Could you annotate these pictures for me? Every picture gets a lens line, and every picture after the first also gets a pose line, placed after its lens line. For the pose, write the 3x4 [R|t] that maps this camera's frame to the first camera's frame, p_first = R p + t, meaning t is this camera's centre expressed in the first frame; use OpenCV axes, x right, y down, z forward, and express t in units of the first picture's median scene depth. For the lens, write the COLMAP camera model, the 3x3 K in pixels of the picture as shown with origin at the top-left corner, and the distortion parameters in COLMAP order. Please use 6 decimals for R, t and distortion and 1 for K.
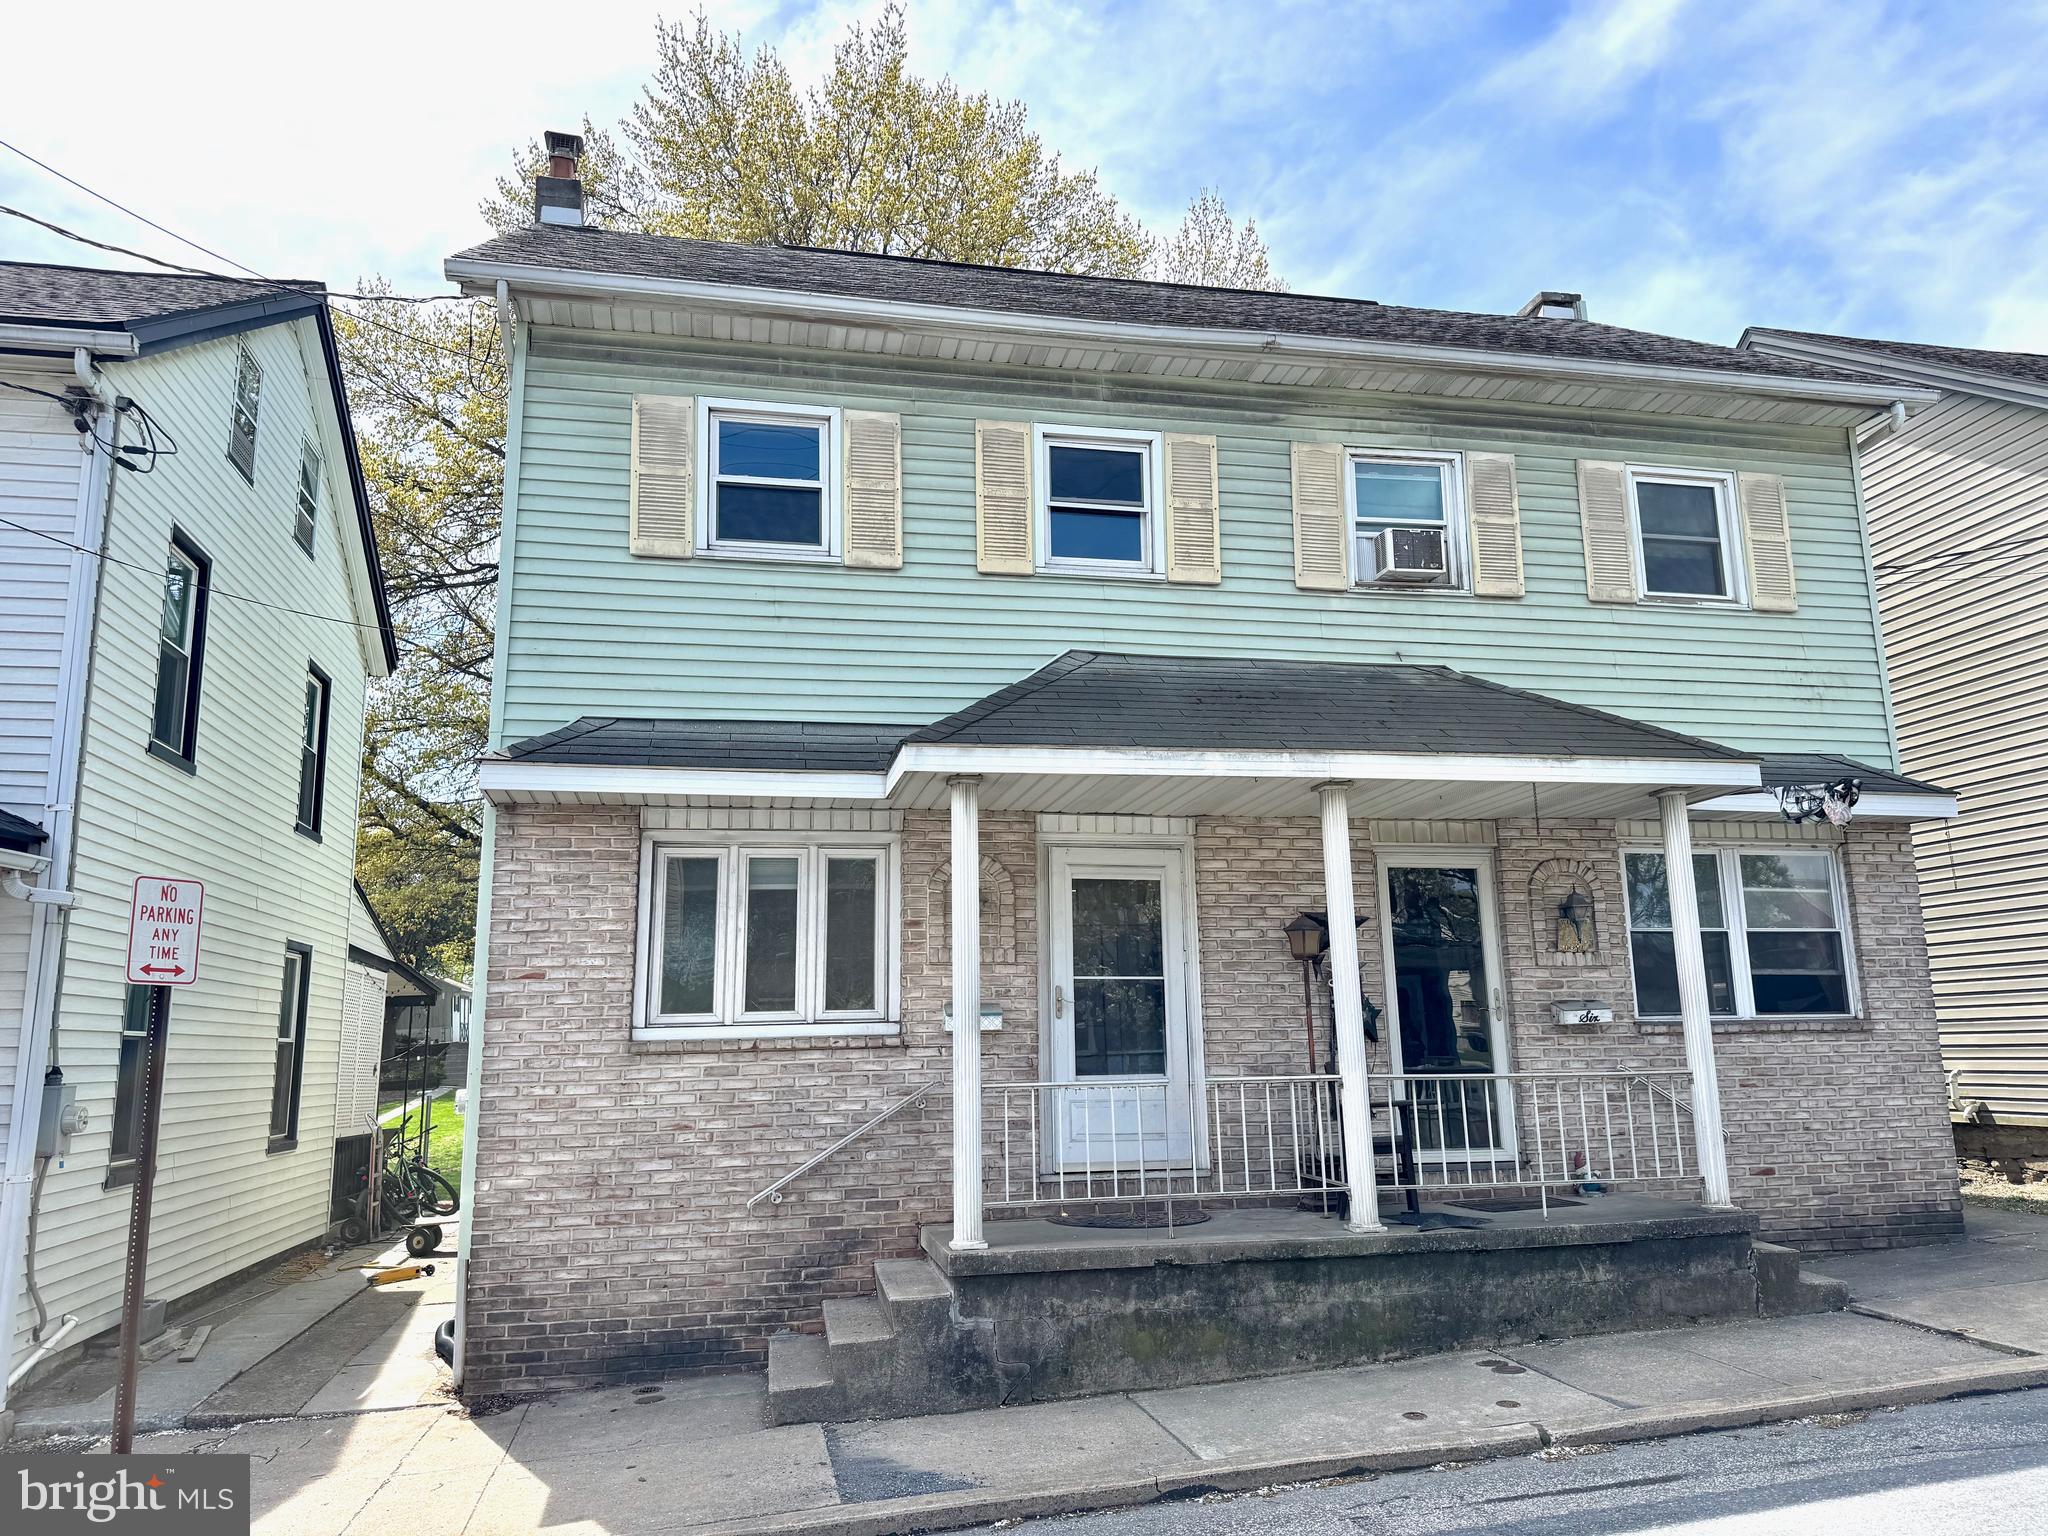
lens RADIAL K [[1523.8, 0, 1024.0], [0, 1523.8, 768.0], [0, 0, 1]] dist [0.110922, -0.163002]
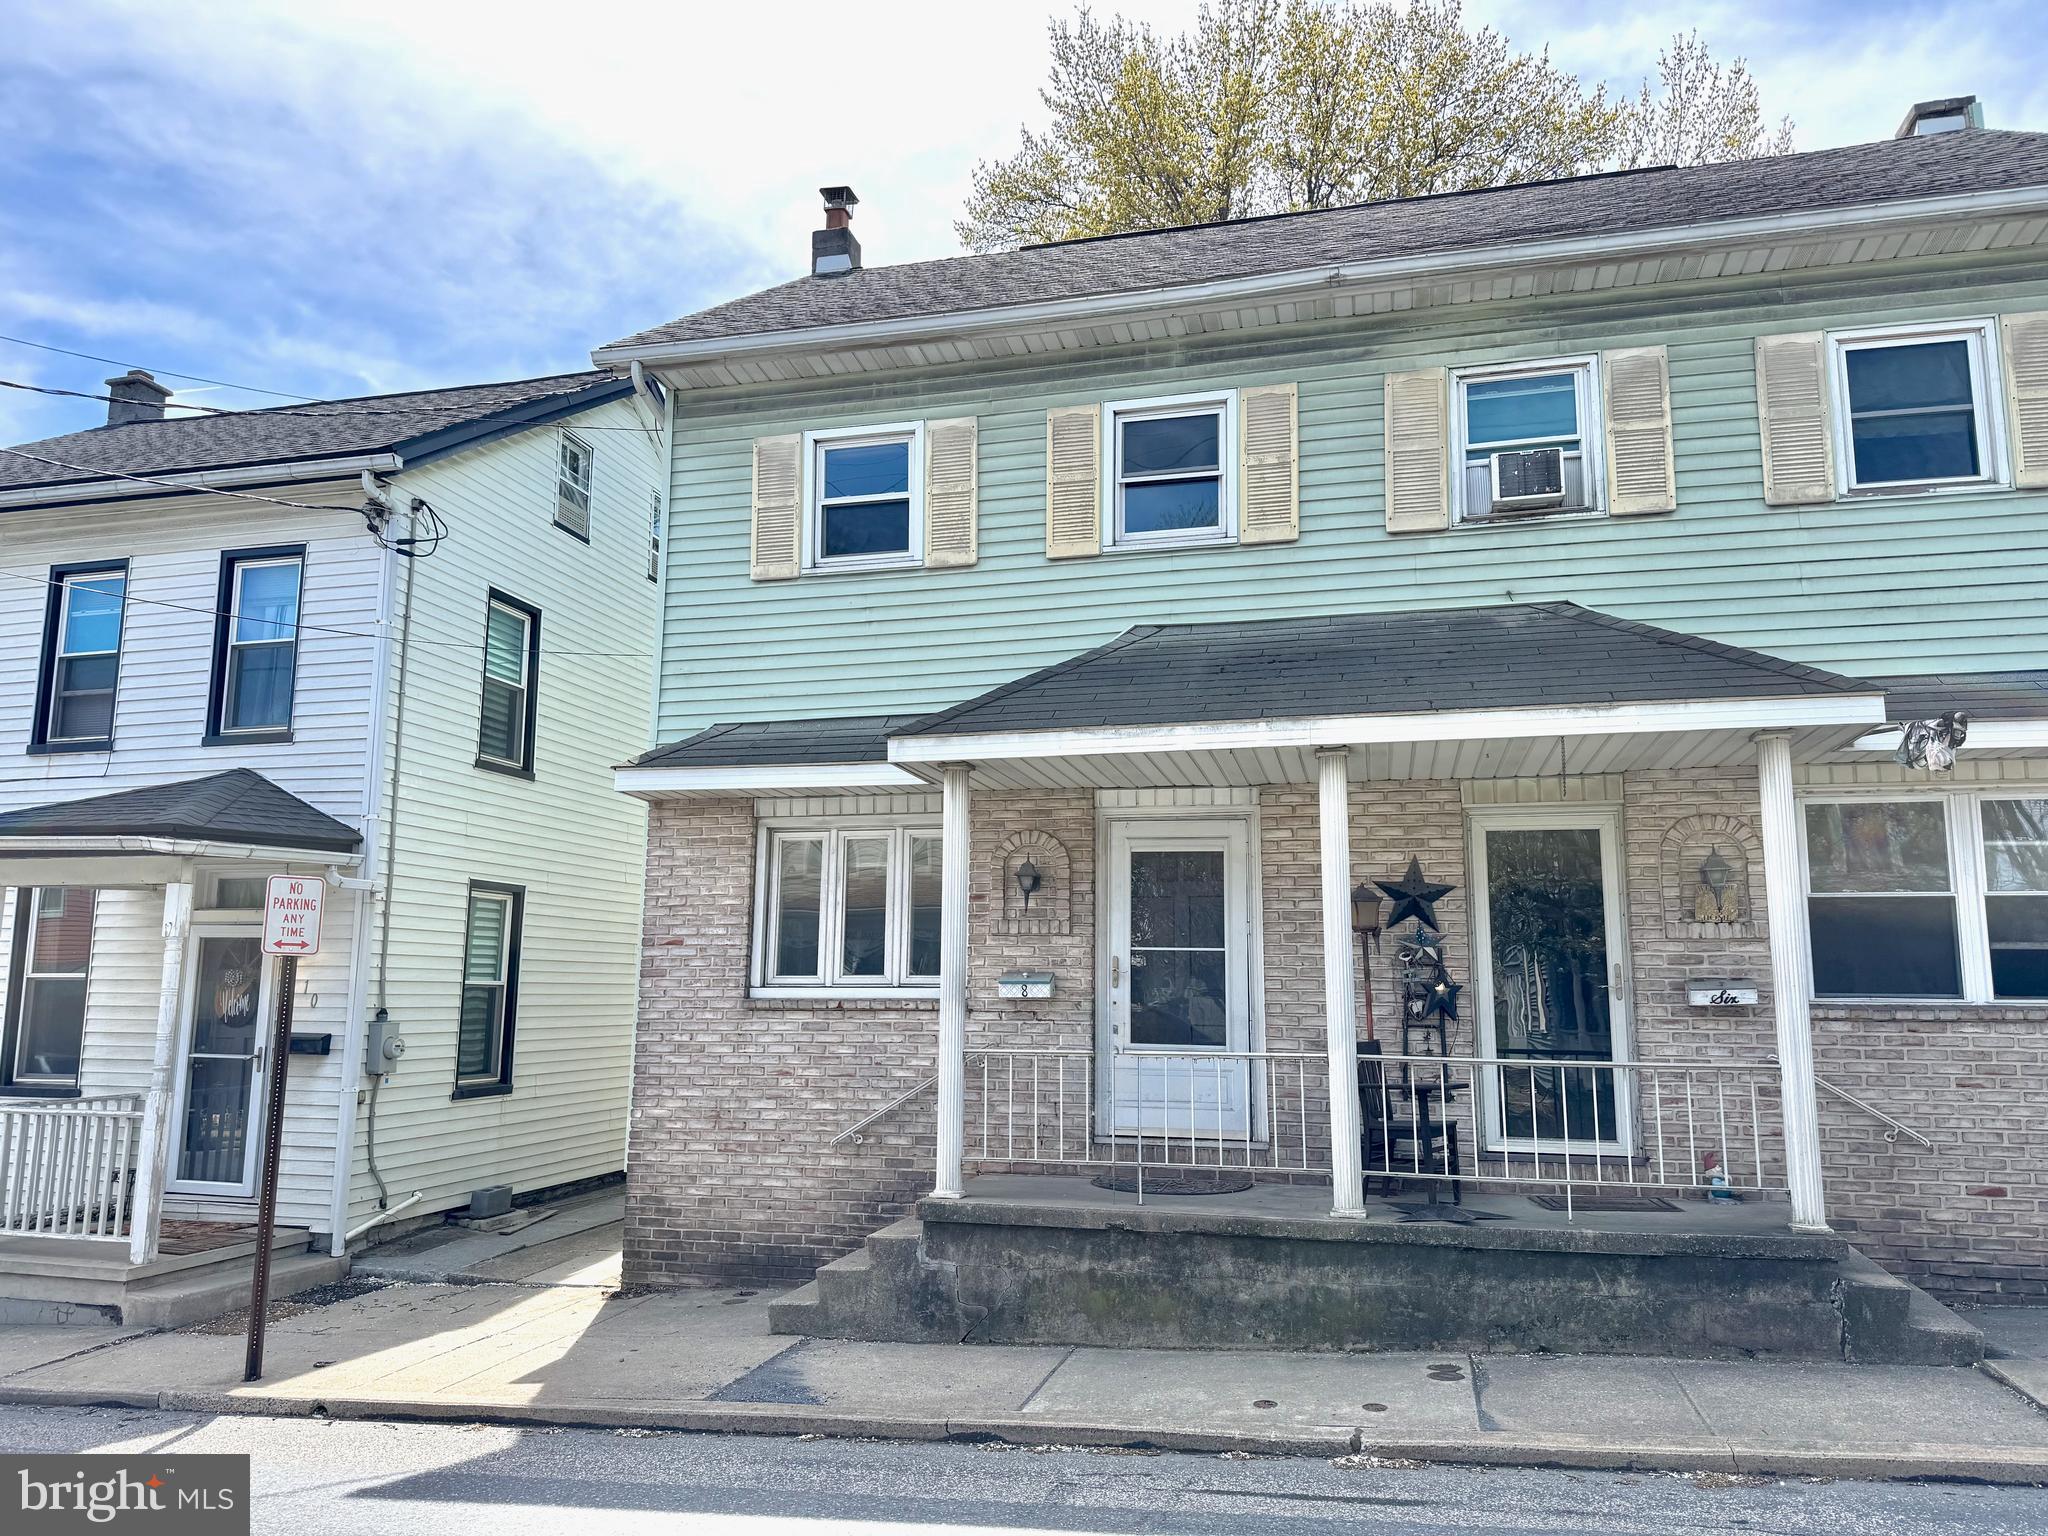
lens RADIAL K [[1414.7, 0, 736.2], [0, 1414.7, 802.6], [0, 0, 1]] dist [0.098759, -0.058623]
pose [[0.896541, -0.041336, -0.441027, 0.223747], [0.060930, 0.997680, 0.030354, -0.005533], [0.438749, -0.054085, 0.896980, 0.031233]]
